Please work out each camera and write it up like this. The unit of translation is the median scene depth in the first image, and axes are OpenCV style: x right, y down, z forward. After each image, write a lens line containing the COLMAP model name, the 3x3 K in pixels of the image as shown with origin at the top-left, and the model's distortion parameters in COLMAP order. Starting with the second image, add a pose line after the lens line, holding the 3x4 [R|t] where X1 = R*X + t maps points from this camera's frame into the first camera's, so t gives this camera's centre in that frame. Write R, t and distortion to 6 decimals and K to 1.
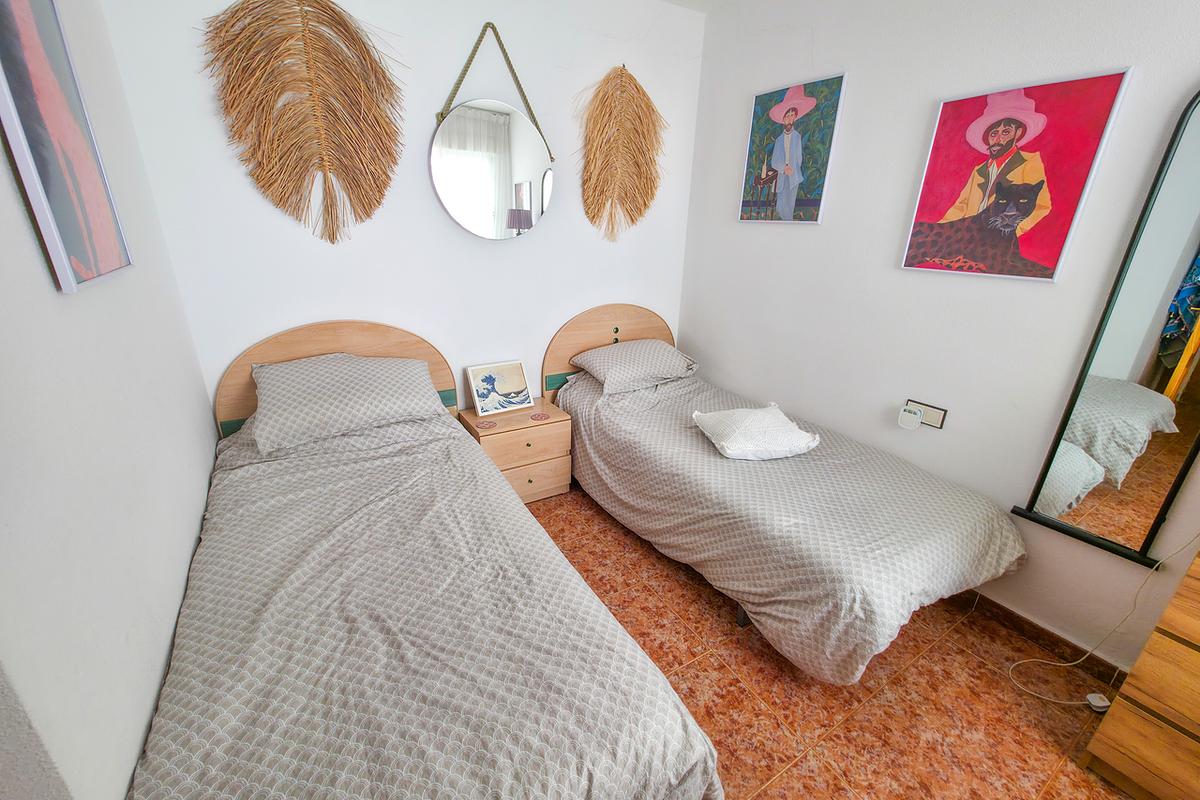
lens RADIAL K [[481.0, 0, 602.8], [0, 481.0, 405.0], [0, 0, 1]] dist [0.001065, -0.000694]
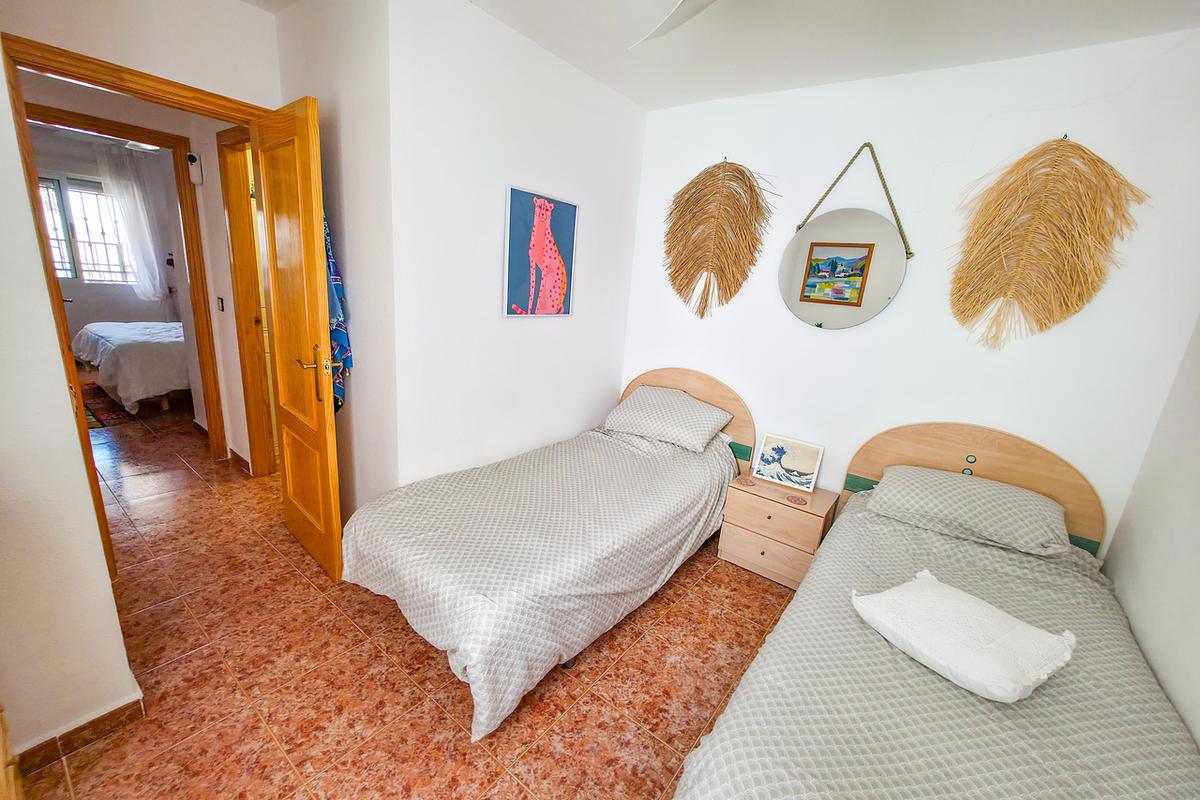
lens RADIAL K [[481.0, 0, 599.7], [0, 481.0, 403.6], [0, 0, 1]] dist [0.001065, -0.000694]
pose [[0.350348, 0.228963, -0.908203, 0.708007], [-0.394266, 0.915617, 0.078740, -0.092469], [0.849594, 0.330487, 0.411057, 0.226832]]
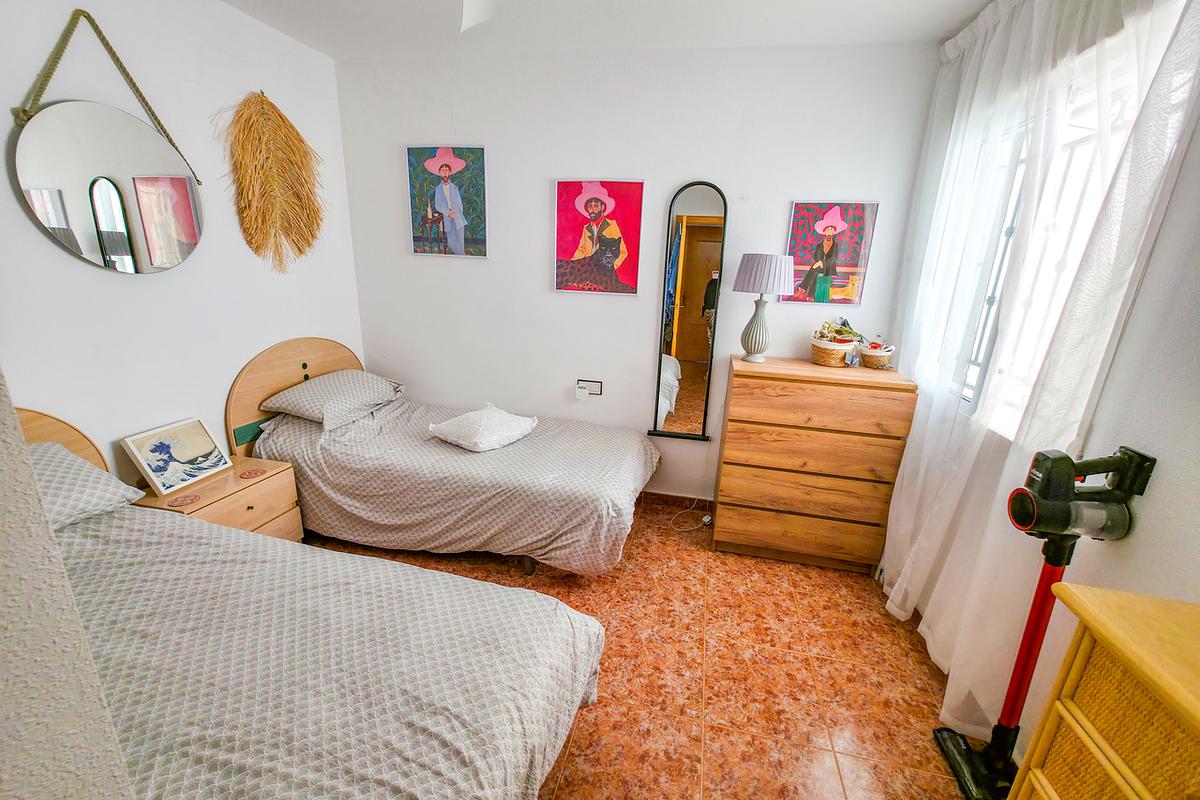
lens RADIAL K [[481.0, 0, 605.2], [0, 481.0, 402.9], [0, 0, 1]] dist [0.001065, -0.000694]
pose [[0.701825, -0.198726, 0.684068, -0.309273], [0.229461, 0.972182, 0.047007, 0.006639], [-0.674380, 0.123976, 0.727902, -0.095795]]
